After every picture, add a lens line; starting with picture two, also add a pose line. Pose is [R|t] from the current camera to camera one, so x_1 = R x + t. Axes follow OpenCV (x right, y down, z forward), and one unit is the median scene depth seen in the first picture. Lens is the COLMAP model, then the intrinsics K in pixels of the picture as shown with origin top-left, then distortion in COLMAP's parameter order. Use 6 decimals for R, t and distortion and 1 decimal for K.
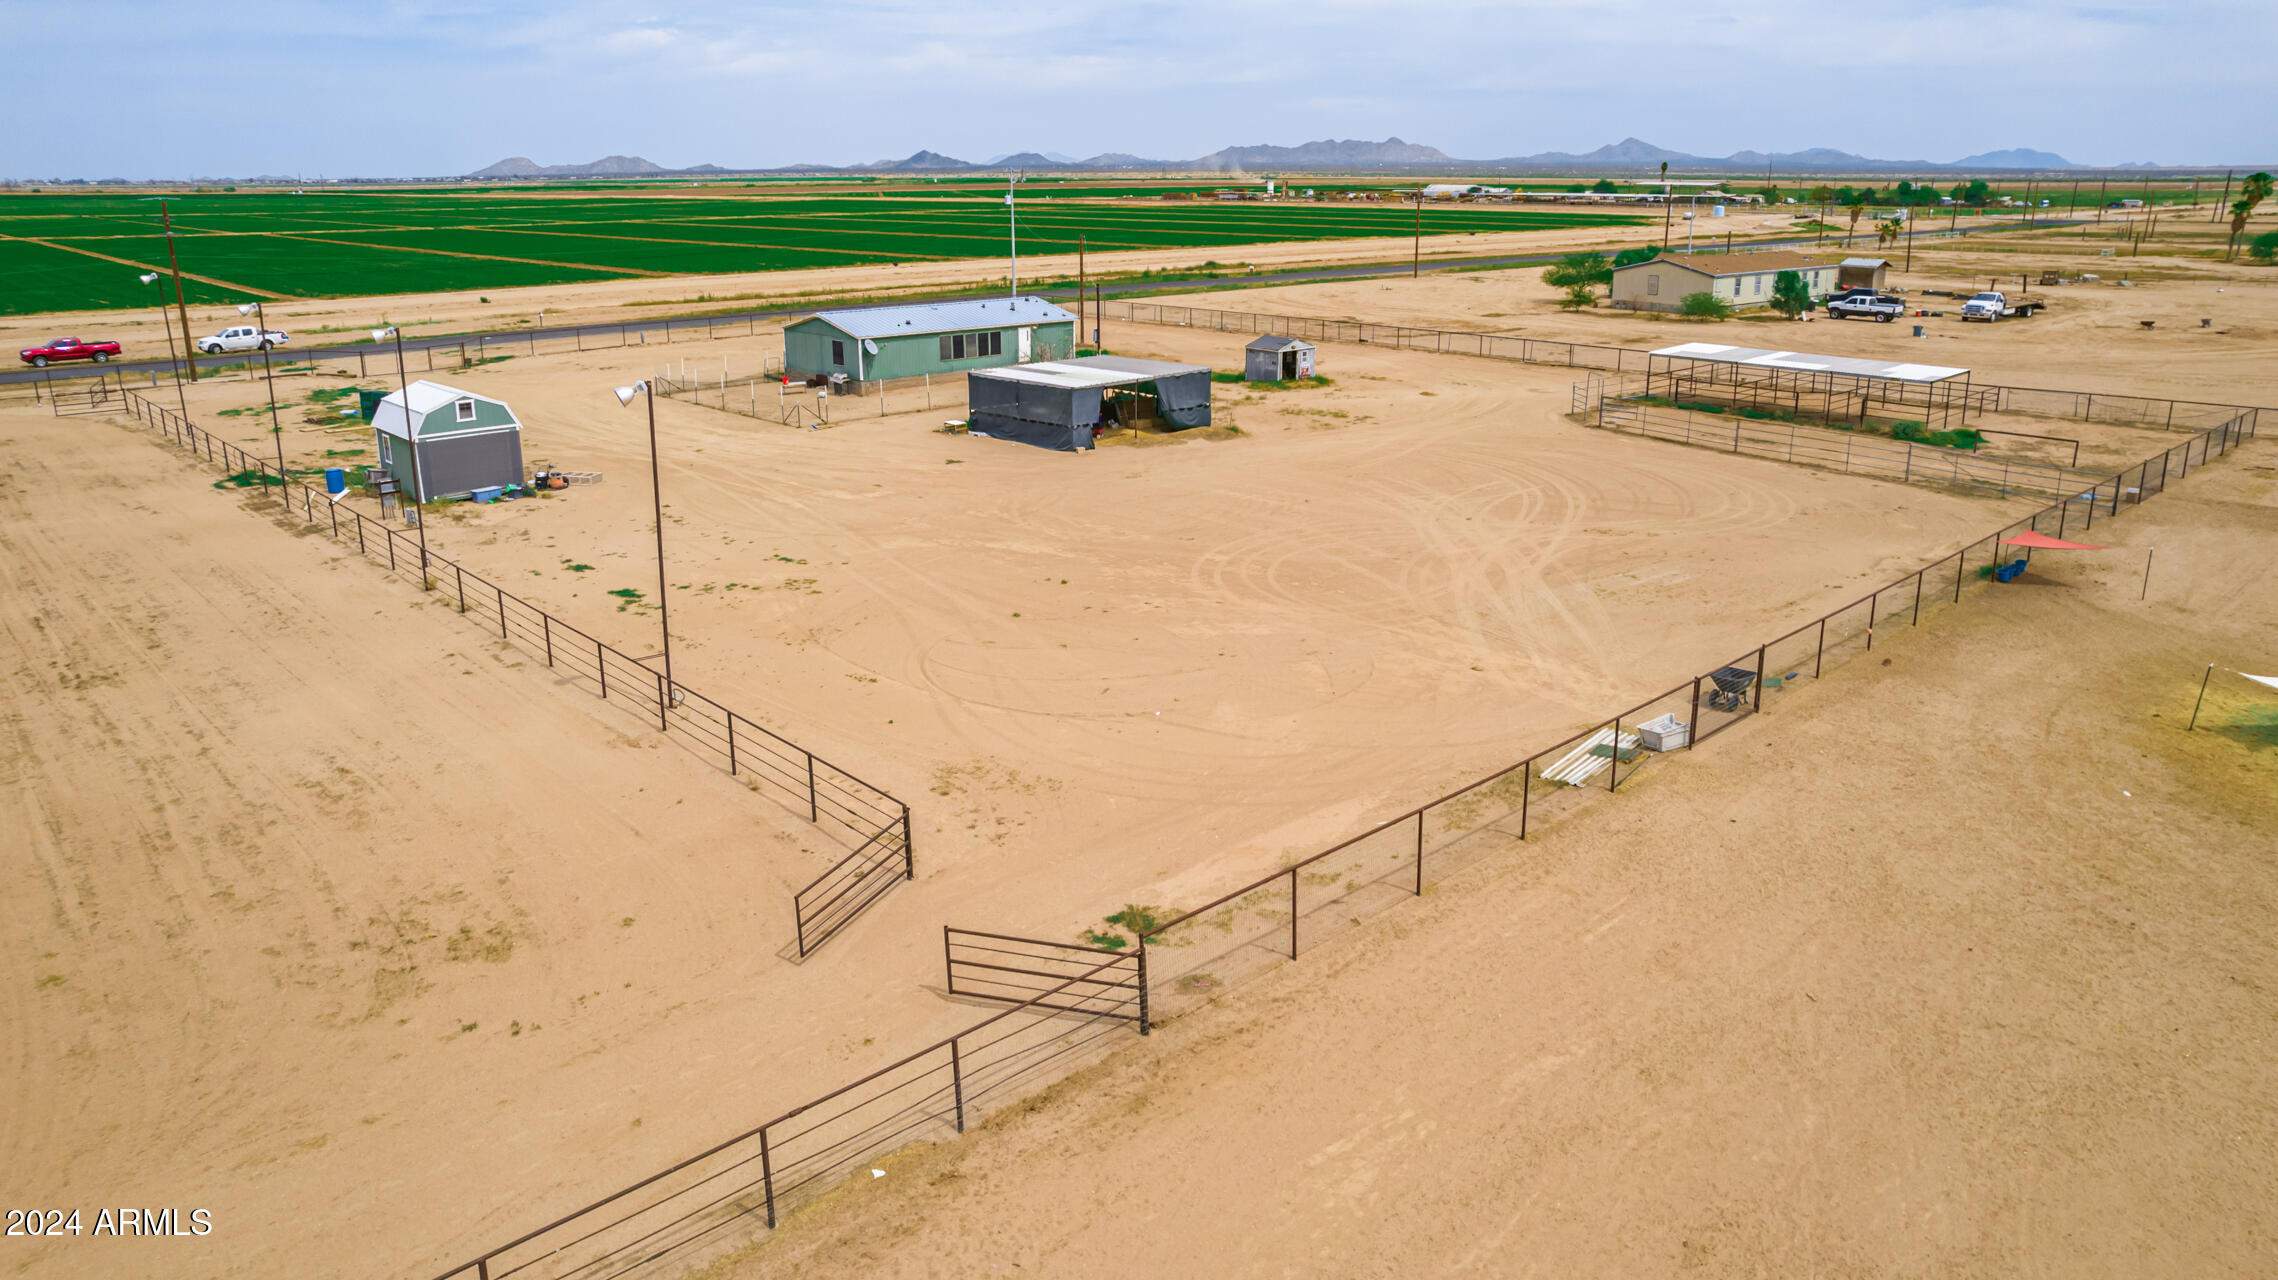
lens RADIAL K [[1480.1, 0, 1152.2], [0, 1480.1, 579.1], [0, 0, 1]] dist [-0.085020, 0.079660]
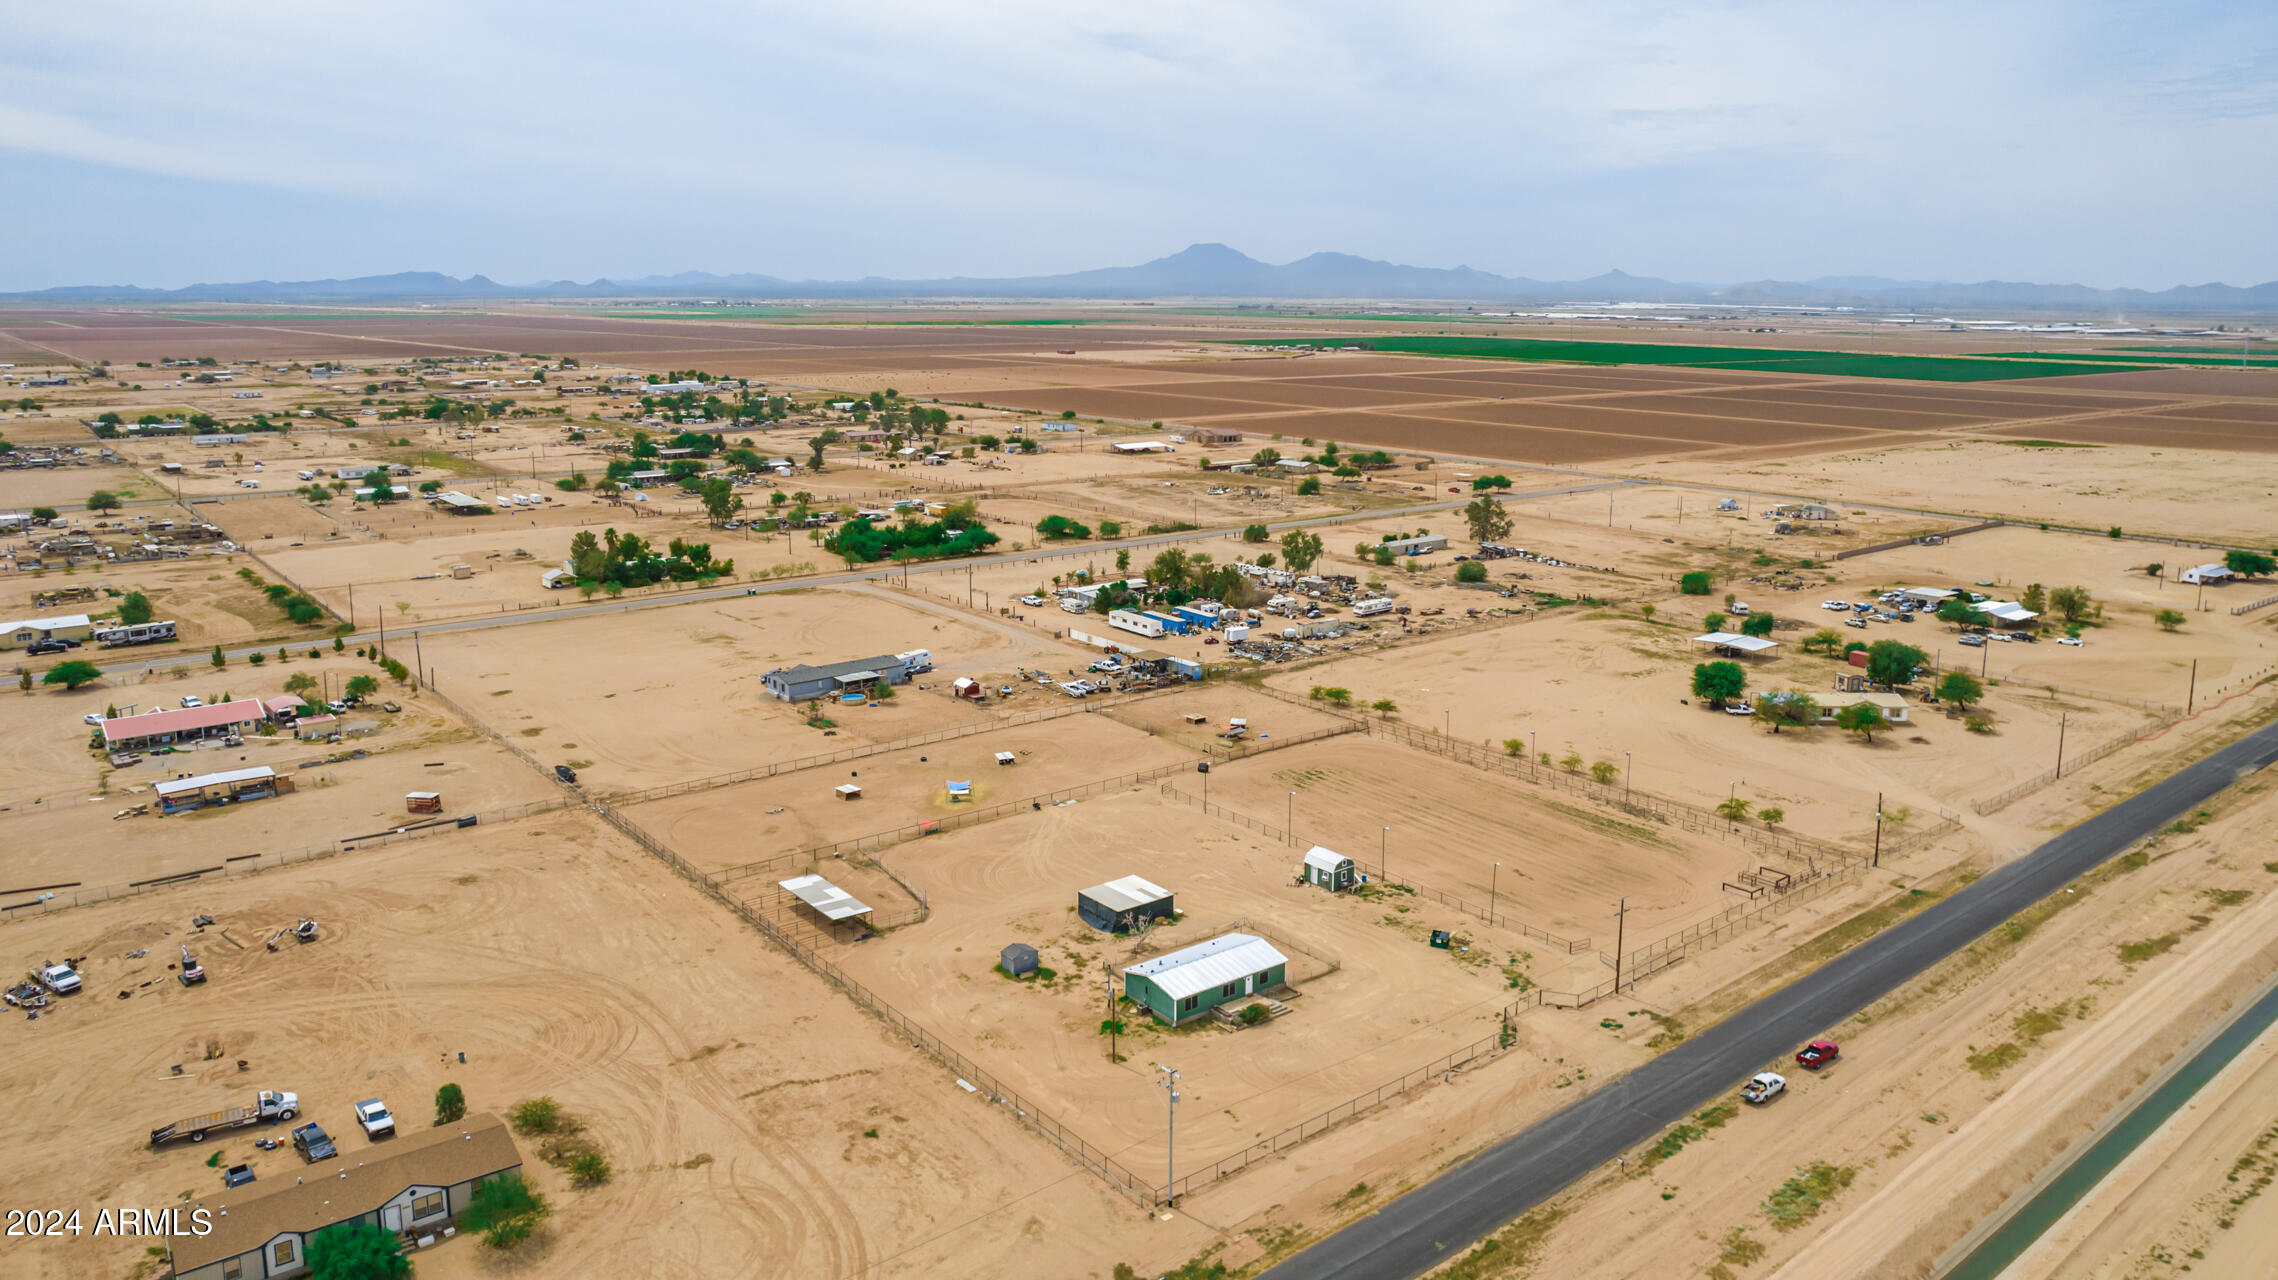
lens RADIAL K [[1540.2, 0, 1147.2], [0, 1540.2, 636.4], [0, 0, 1]] dist [-0.065563, 0.046729]
pose [[-0.997105, -0.018726, 0.073693, -0.214136], [0.018239, 0.881995, 0.470905, -1.430872], [-0.073815, 0.470886, -0.879101, 2.506898]]
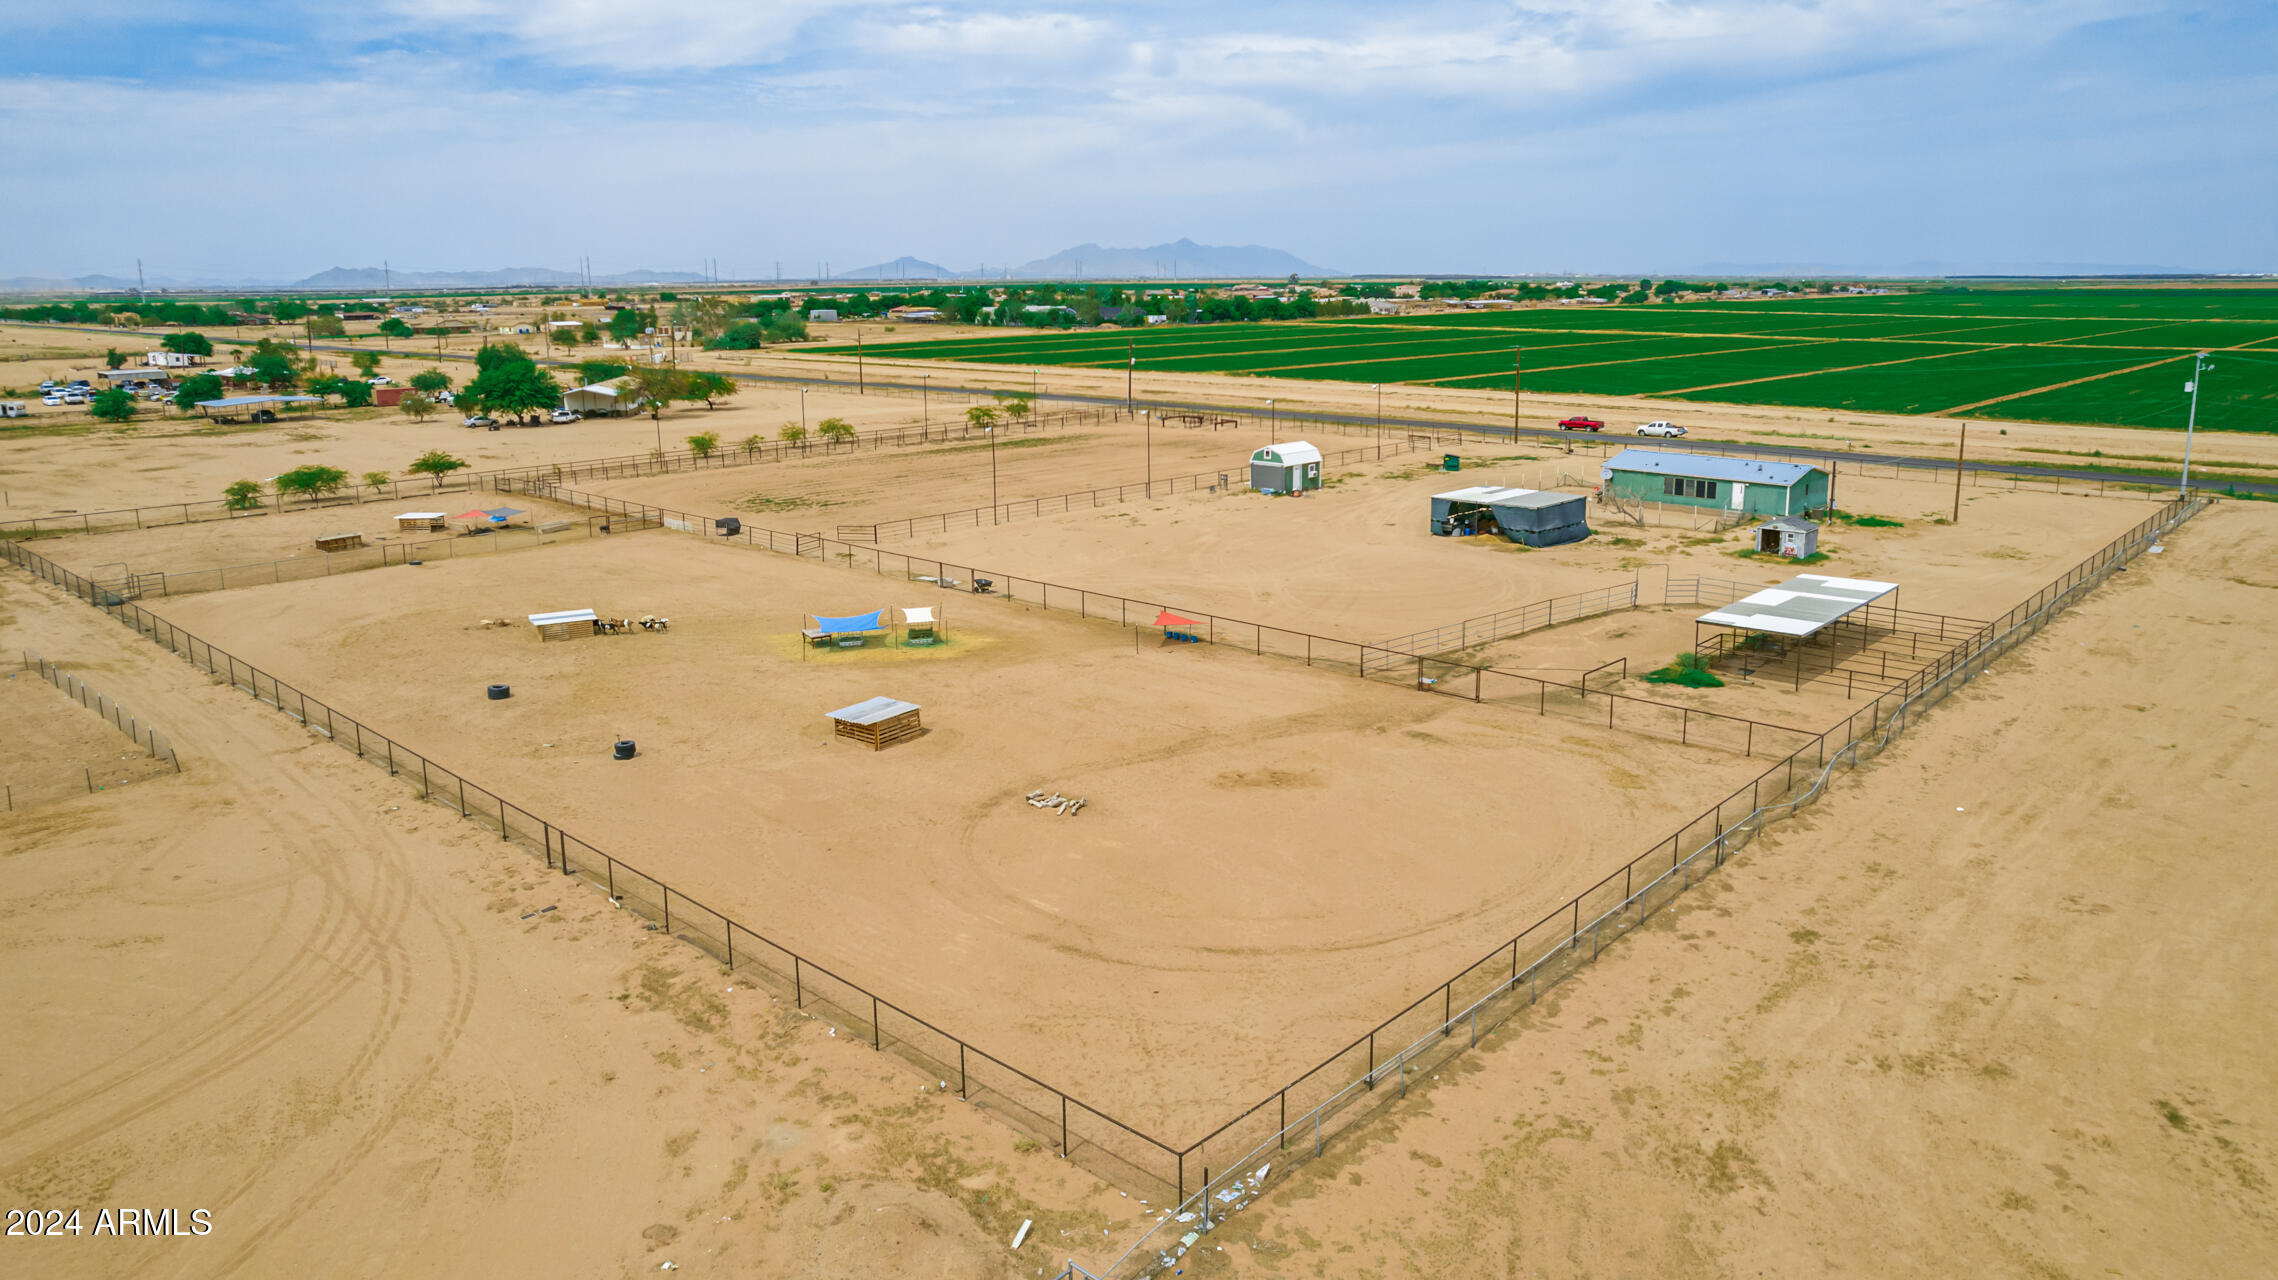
lens RADIAL K [[1469.3, 0, 1161.3], [0, 1469.3, 637.6], [0, 0, 1]] dist [-0.061903, 0.044882]
pose [[0.066265, 0.243795, -0.967560, 1.171712], [-0.259231, 0.940601, 0.219248, -0.195783], [0.963539, 0.236294, 0.125528, 0.392532]]
